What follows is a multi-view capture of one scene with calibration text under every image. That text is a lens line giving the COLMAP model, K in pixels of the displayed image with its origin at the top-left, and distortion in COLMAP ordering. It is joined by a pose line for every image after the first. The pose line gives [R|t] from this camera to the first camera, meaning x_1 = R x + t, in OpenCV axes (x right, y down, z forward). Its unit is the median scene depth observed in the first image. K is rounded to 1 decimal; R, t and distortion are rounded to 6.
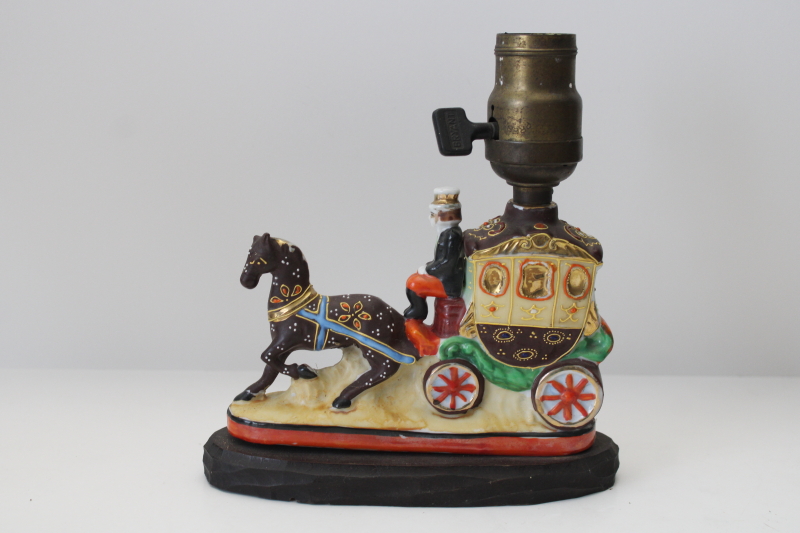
lens RADIAL K [[1178.4, 0, 400.0], [0, 1178.4, 266.5], [0, 0, 1]] dist [-0.013831, -0.009428]
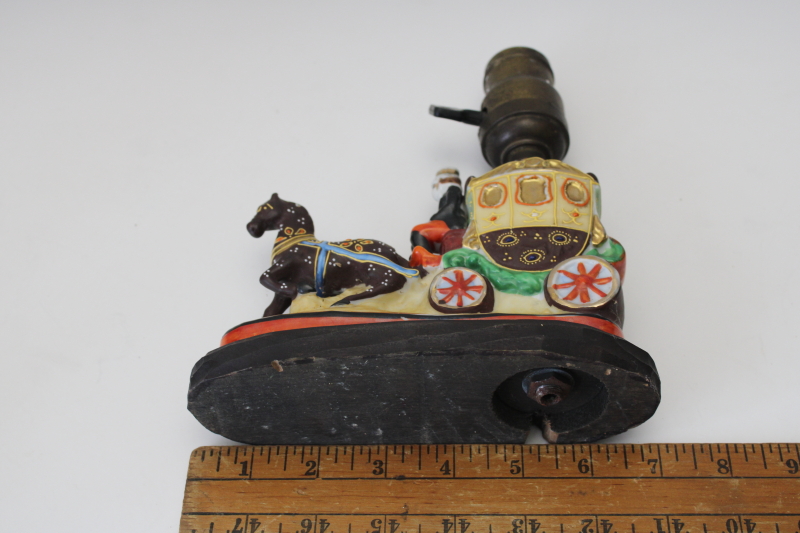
lens RADIAL K [[1178.4, 0, 400.0], [0, 1178.4, 266.5], [0, 0, 1]] dist [-0.013831, -0.009428]
pose [[0.995654, -0.070133, -0.061280, 0.057426], [-0.002856, 0.634678, -0.772772, 0.822632], [0.093090, 0.769588, 0.631719, 0.391653]]
